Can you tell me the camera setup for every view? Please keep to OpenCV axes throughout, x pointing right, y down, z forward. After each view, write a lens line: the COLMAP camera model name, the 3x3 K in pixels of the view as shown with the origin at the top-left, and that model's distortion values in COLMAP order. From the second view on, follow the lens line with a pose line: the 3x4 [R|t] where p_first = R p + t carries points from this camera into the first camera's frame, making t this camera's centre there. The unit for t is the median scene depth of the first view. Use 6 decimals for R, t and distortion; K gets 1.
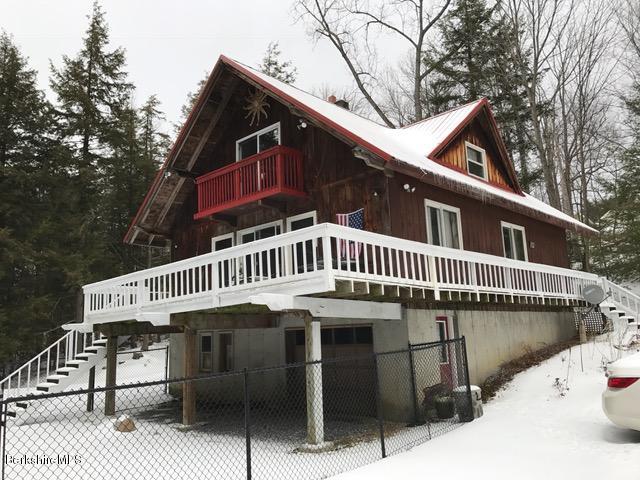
lens RADIAL K [[524.3, 0, 320.0], [0, 524.3, 240.0], [0, 0, 1]] dist [0.011585, -0.000108]
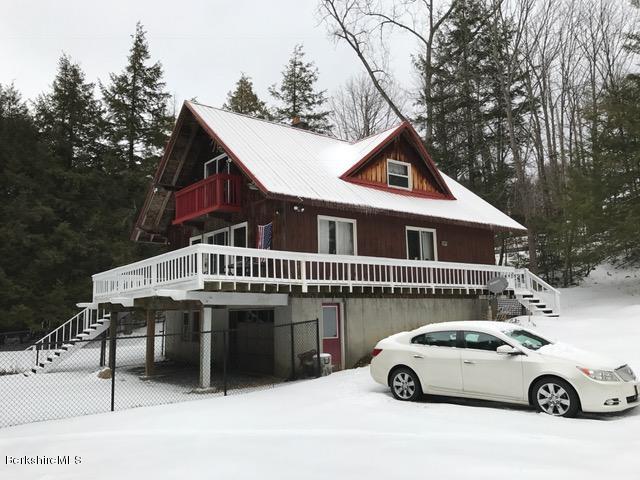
lens RADIAL K [[517.5, 0, 320.0], [0, 517.5, 240.0], [0, 0, 1]] dist [0.060796, -0.140992]
pose [[0.990109, -0.000042, -0.140298, 0.266594], [0.006758, 0.998853, 0.047394, -0.052641], [0.140136, -0.047874, 0.988974, -0.204798]]
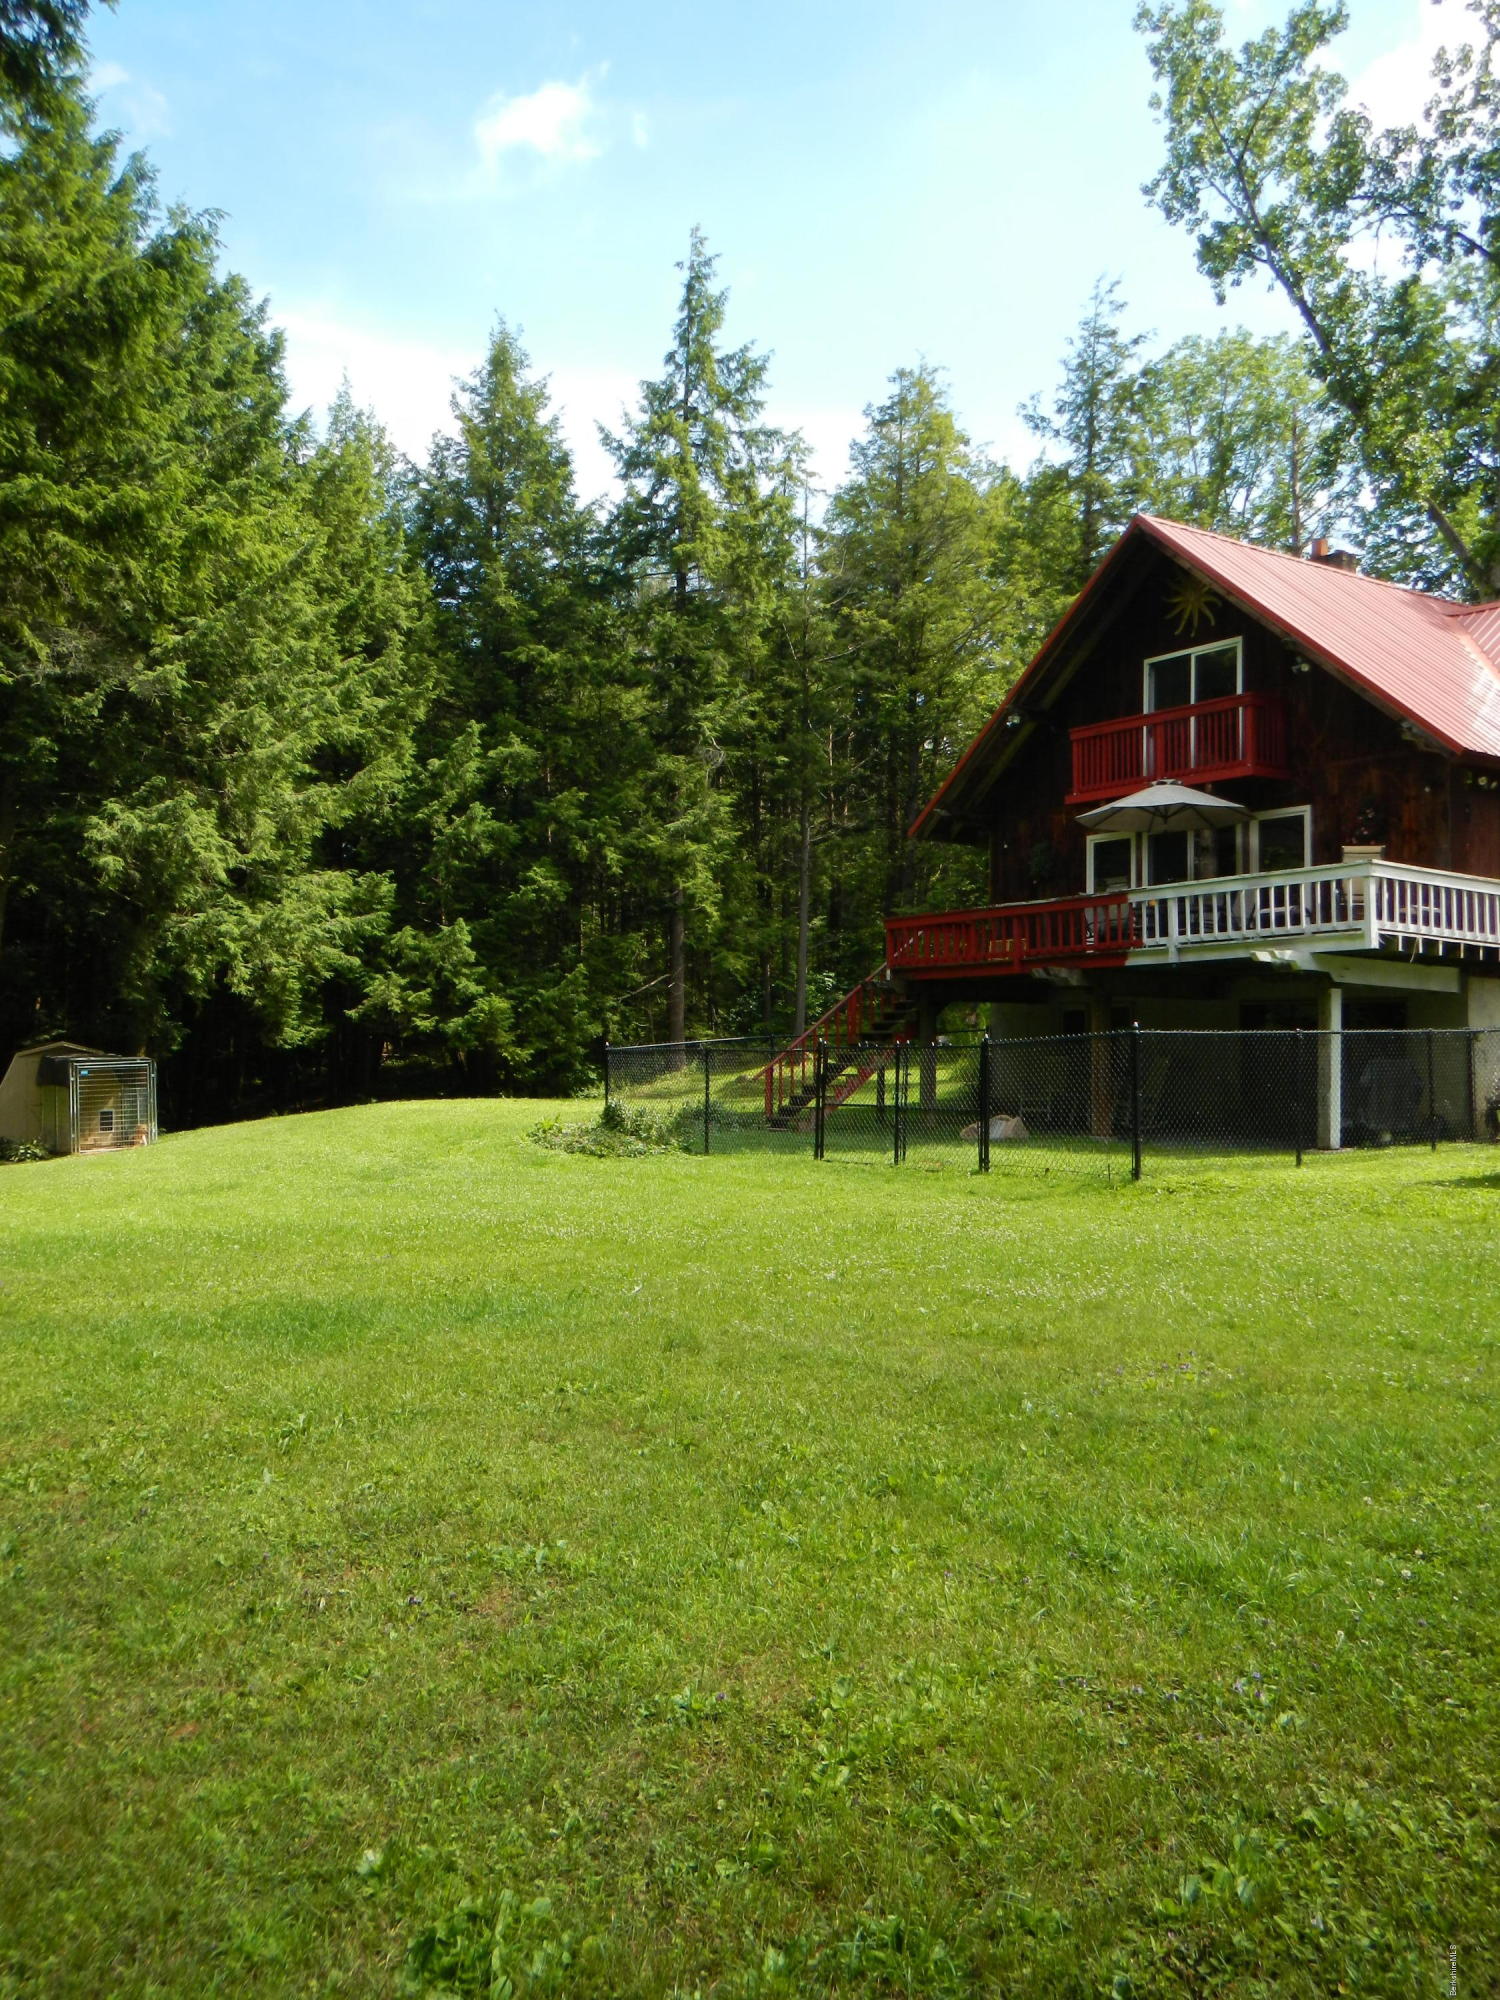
lens RADIAL K [[1654.7, 0, 750.0], [0, 1654.7, 1000.0], [0, 0, 1]] dist [0.005768, -0.004924]
pose [[0.976188, 0.042008, -0.212821, -0.160516], [-0.010396, 0.989003, 0.147530, -0.080410], [0.216678, -0.141805, 0.965889, -0.706843]]
